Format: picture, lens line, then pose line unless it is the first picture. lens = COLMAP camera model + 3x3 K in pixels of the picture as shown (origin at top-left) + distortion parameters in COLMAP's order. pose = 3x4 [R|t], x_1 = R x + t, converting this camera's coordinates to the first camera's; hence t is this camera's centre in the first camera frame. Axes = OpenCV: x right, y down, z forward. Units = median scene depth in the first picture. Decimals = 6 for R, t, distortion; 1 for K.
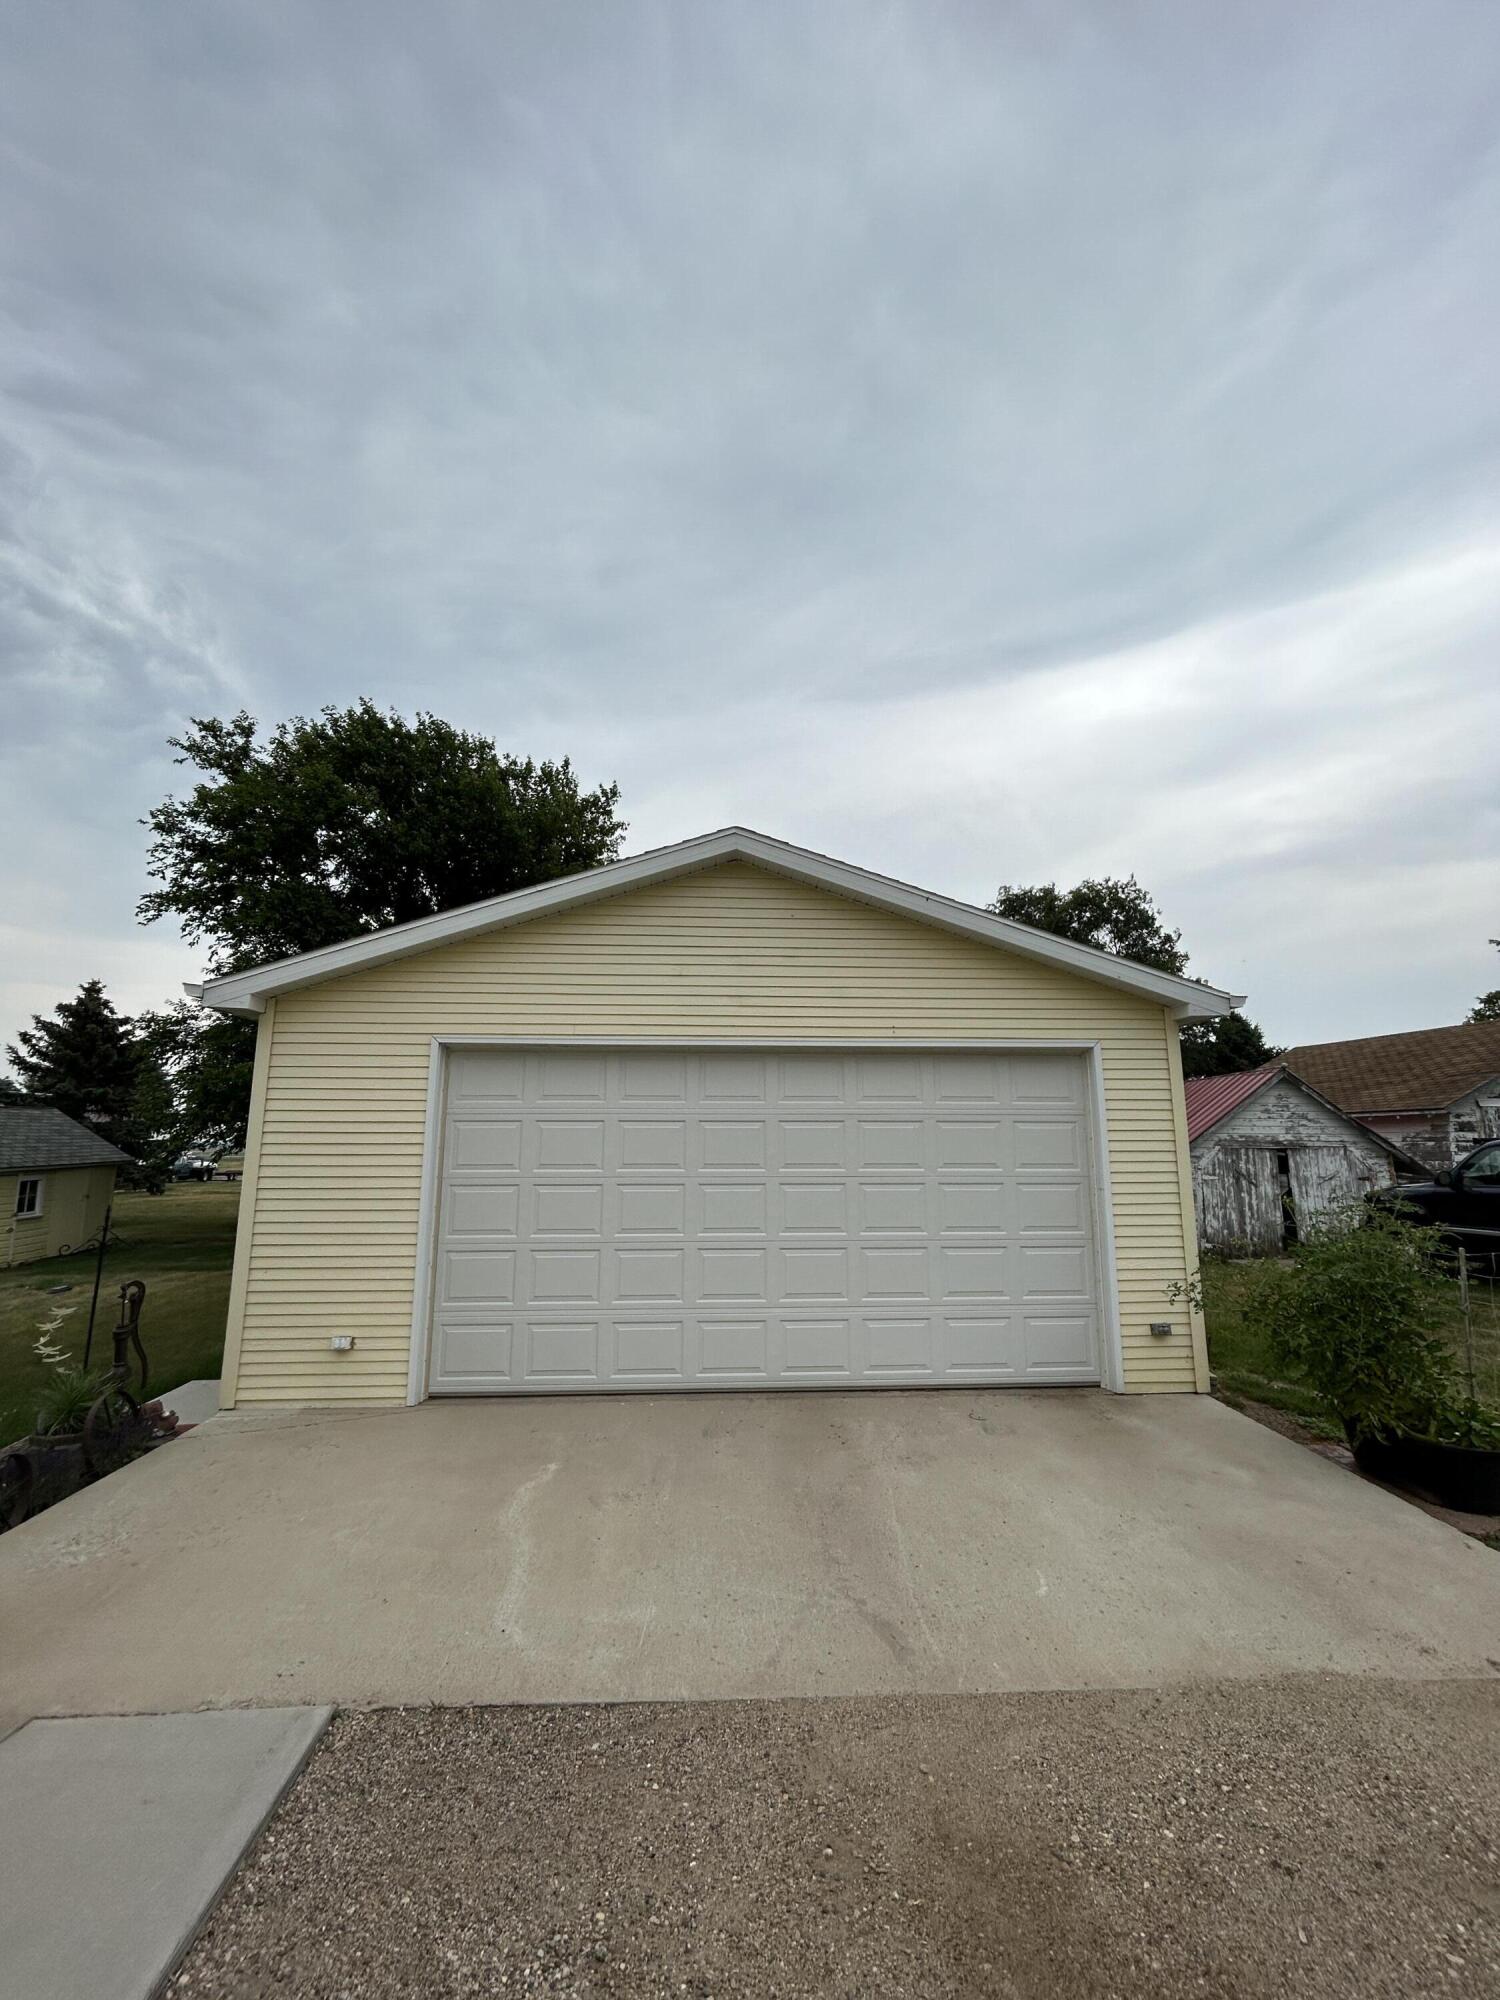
lens RADIAL K [[803.5, 0, 760.1], [0, 803.5, 996.7], [0, 0, 1]] dist [-0.000758, -0.000151]
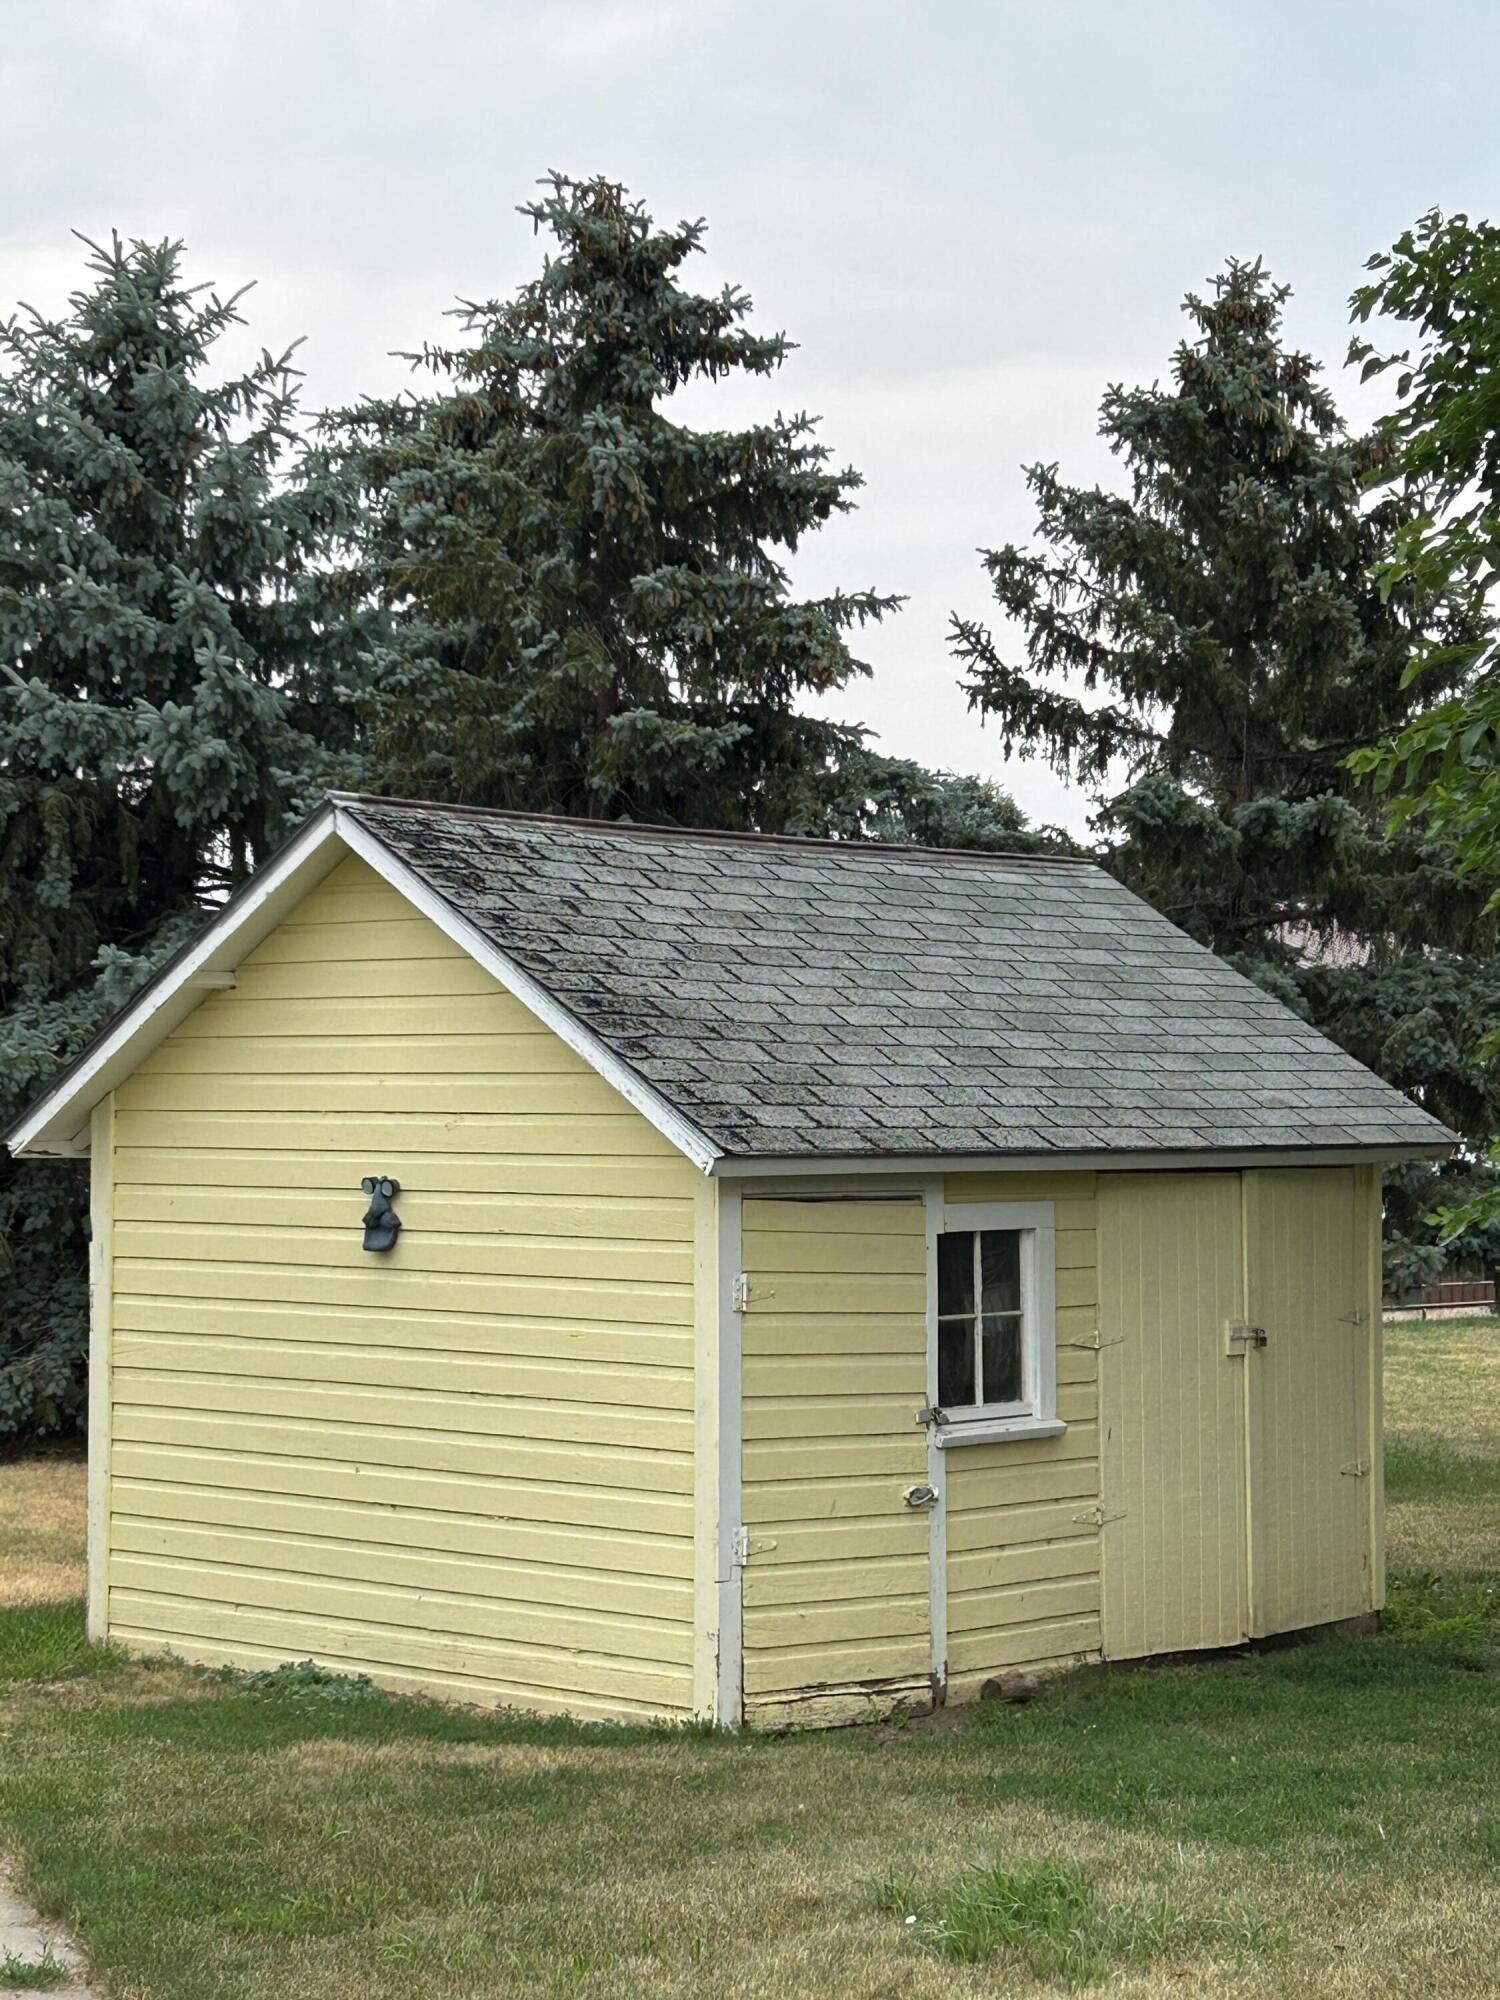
lens RADIAL K [[3932.1, 0, 751.4], [0, 3932.1, 997.1], [0, 0, 1]] dist [0.100069, 0.000000]
pose [[0.658983, -0.012641, -0.752052, -0.187142], [0.117408, 0.989331, 0.086248, 0.062779], [0.742938, -0.145133, 0.653436, 0.260816]]
